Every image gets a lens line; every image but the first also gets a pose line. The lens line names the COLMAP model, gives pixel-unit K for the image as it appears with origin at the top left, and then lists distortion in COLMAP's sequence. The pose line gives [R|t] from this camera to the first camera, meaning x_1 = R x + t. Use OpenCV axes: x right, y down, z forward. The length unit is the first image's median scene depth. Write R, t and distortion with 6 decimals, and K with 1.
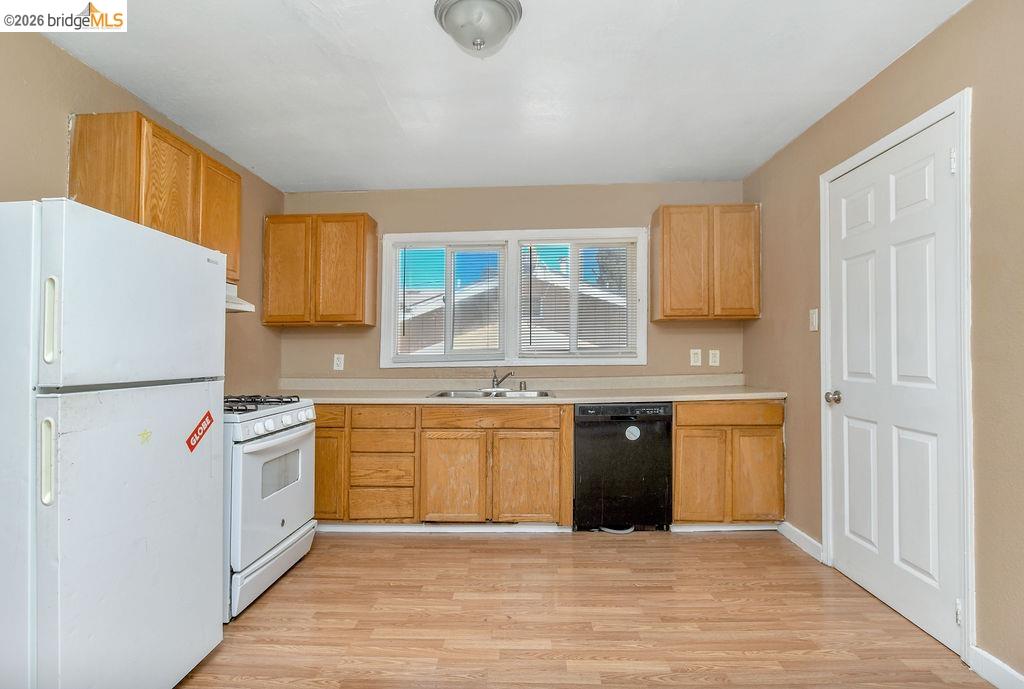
lens RADIAL K [[490.5, 0, 518.7], [0, 490.5, 340.1], [0, 0, 1]] dist [-0.018193, 0.000737]
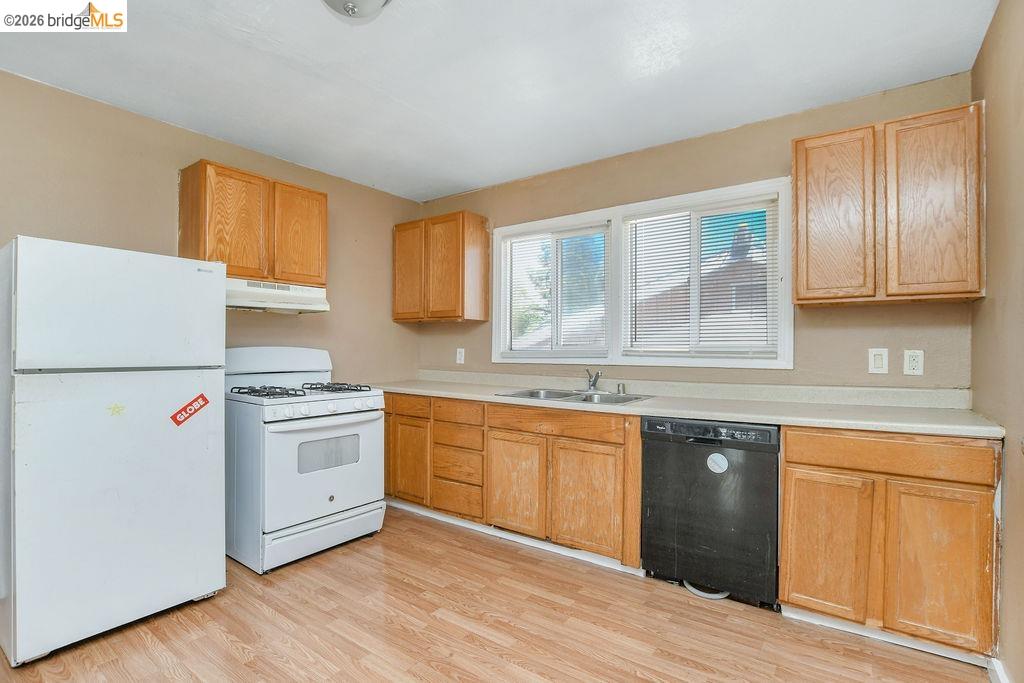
lens RADIAL K [[486.6, 0, 514.1], [0, 486.6, 332.8], [0, 0, 1]] dist [-0.023660, 0.002962]
pose [[0.834694, -0.003790, -0.550701, 0.372818], [0.001590, 0.999989, -0.004473, -0.000044], [0.550711, 0.002857, 0.834691, 0.234783]]
